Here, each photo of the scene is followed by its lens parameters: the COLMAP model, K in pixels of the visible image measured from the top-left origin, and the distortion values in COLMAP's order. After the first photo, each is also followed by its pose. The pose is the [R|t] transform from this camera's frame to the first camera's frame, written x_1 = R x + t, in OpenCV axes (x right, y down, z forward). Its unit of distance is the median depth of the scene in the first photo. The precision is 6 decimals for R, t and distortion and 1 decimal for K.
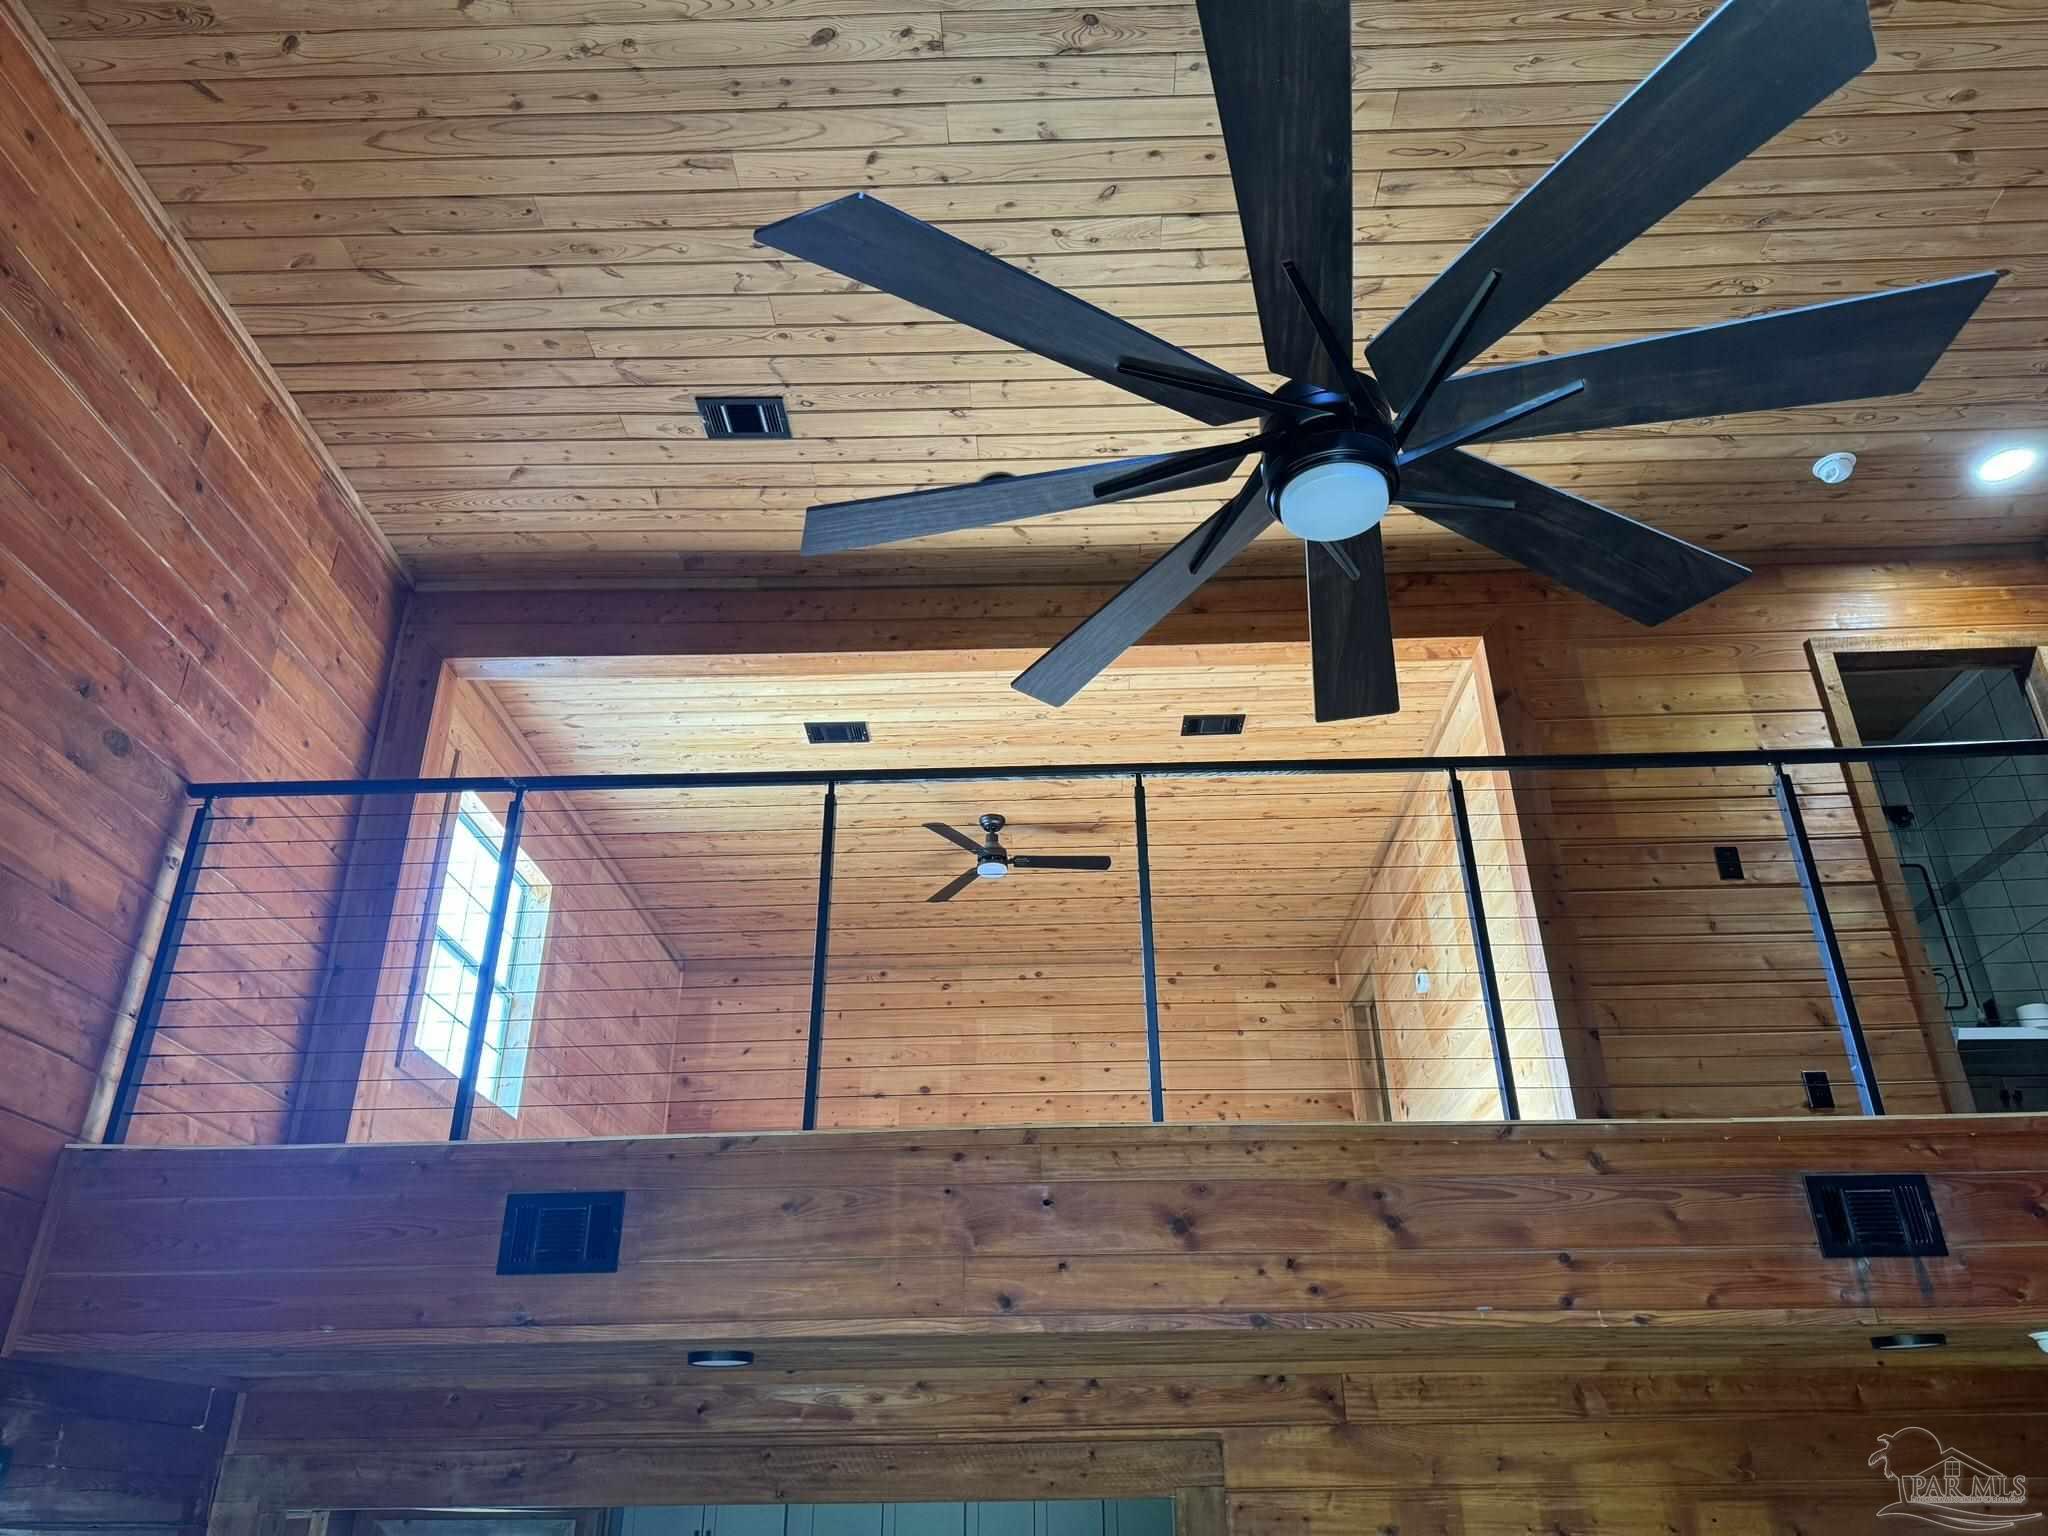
lens RADIAL K [[1442.0, 0, 1024.0], [0, 1442.0, 768.0], [0, 0, 1]] dist [0.011182, -0.022077]
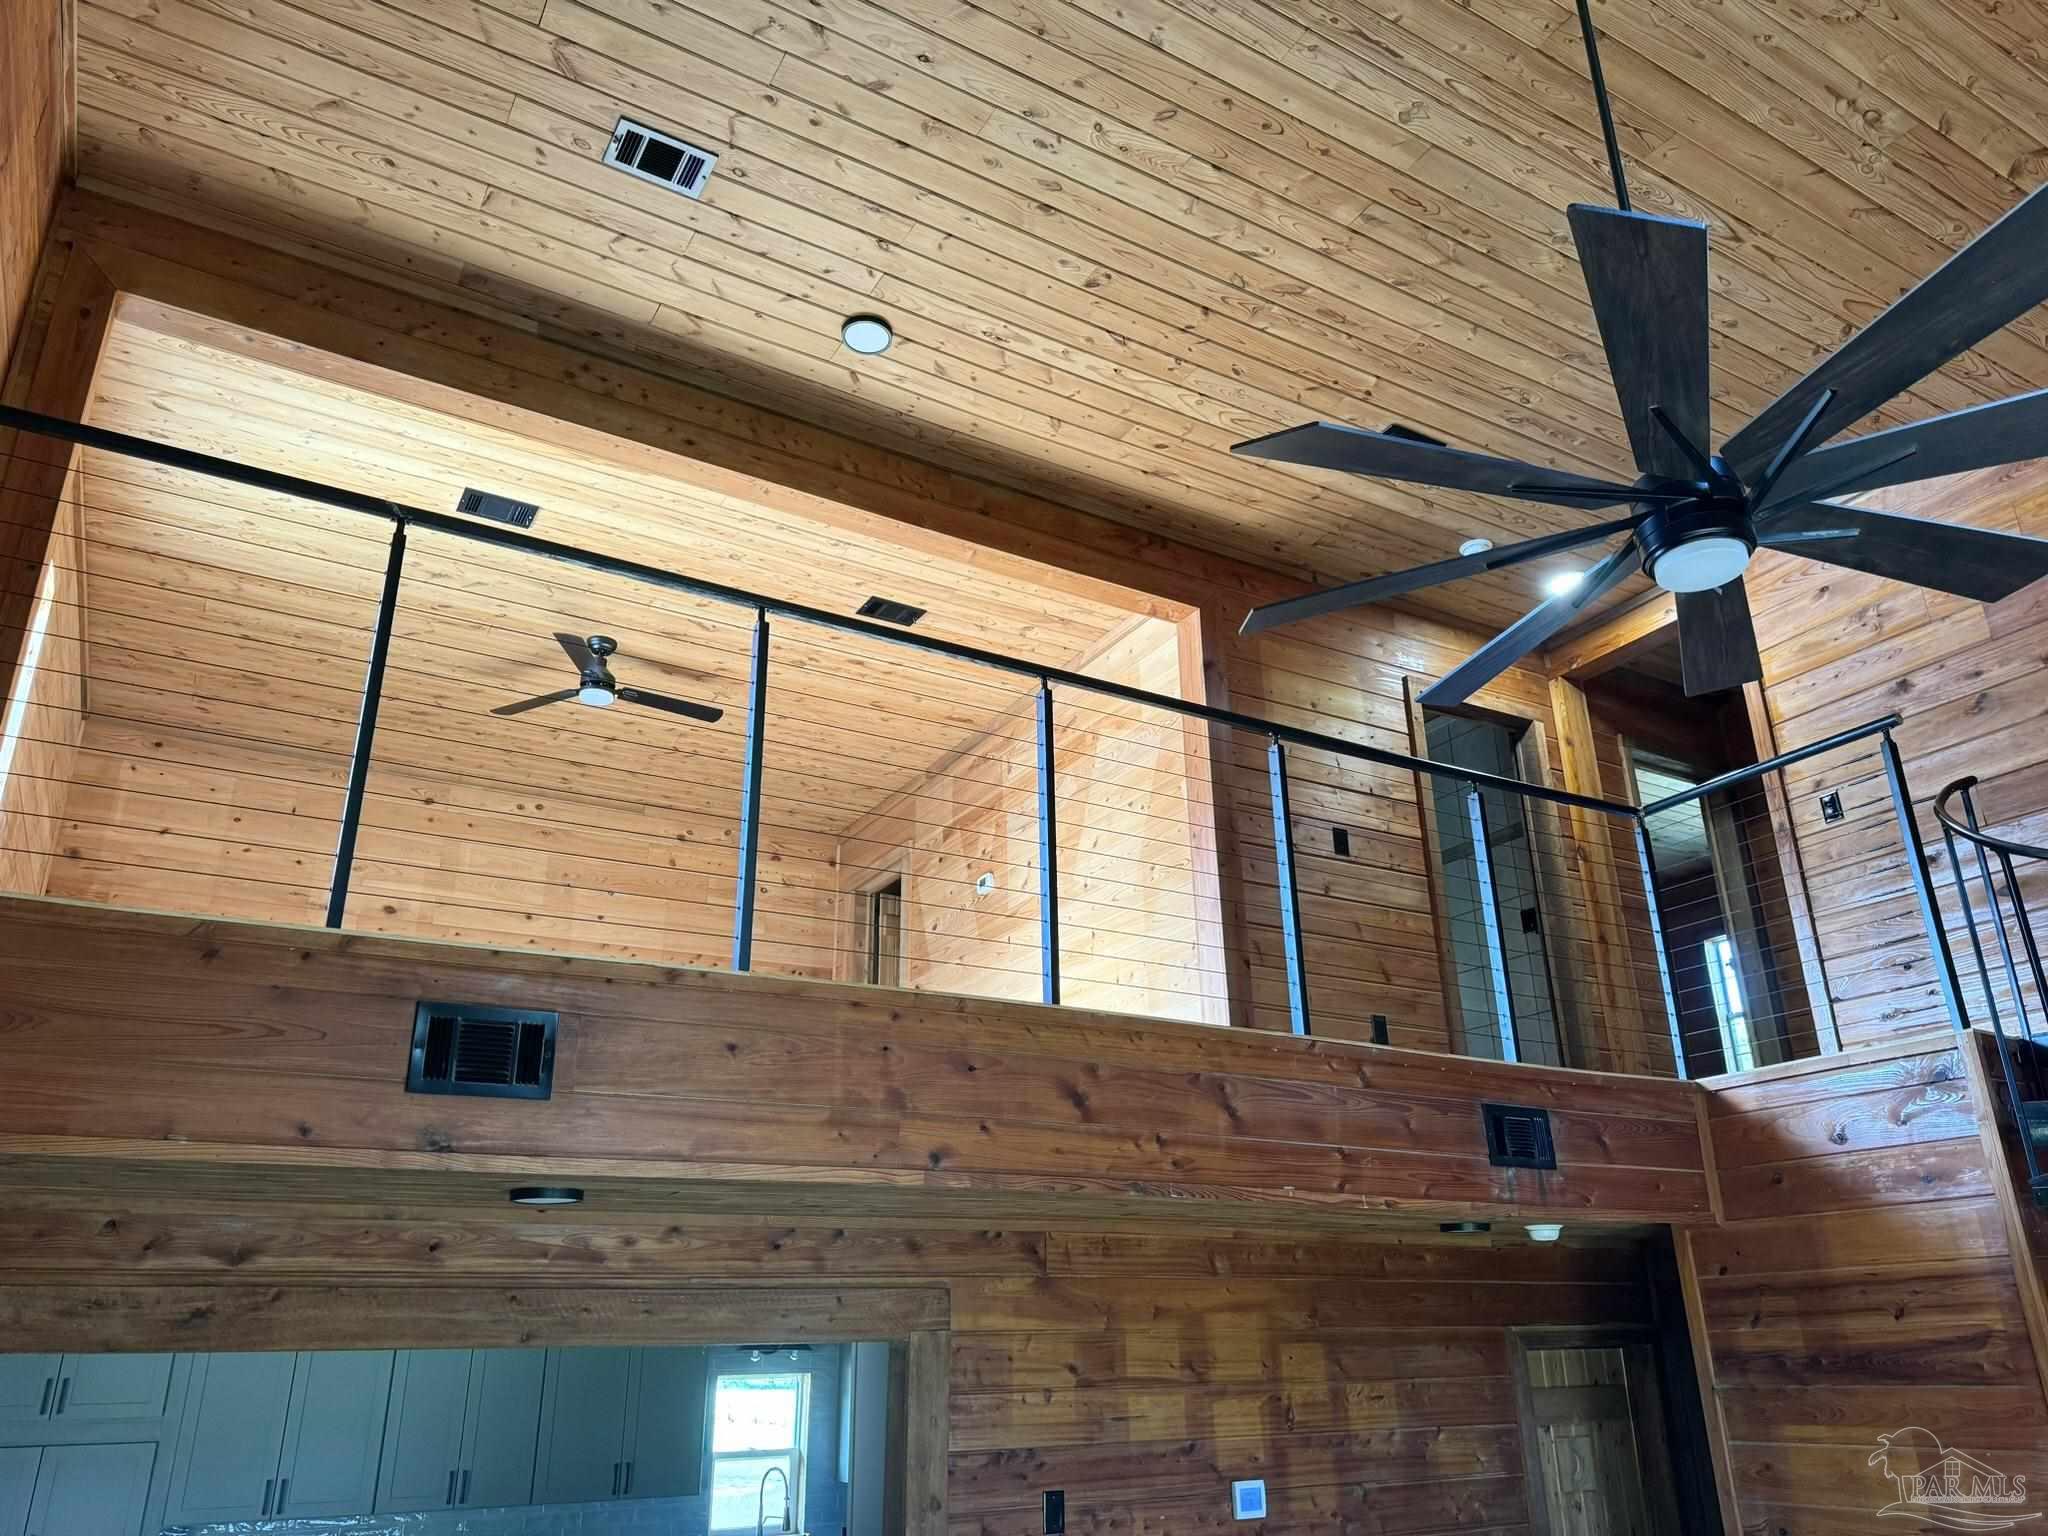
lens RADIAL K [[1434.8, 0, 1024.5], [0, 1434.8, 776.8], [0, 0, 1]] dist [0.059011, -0.098930]
pose [[0.843302, 0.193724, 0.501311, -0.437031], [-0.240729, 0.970127, 0.030062, 0.047556], [-0.480511, -0.146032, 0.864745, 0.093923]]
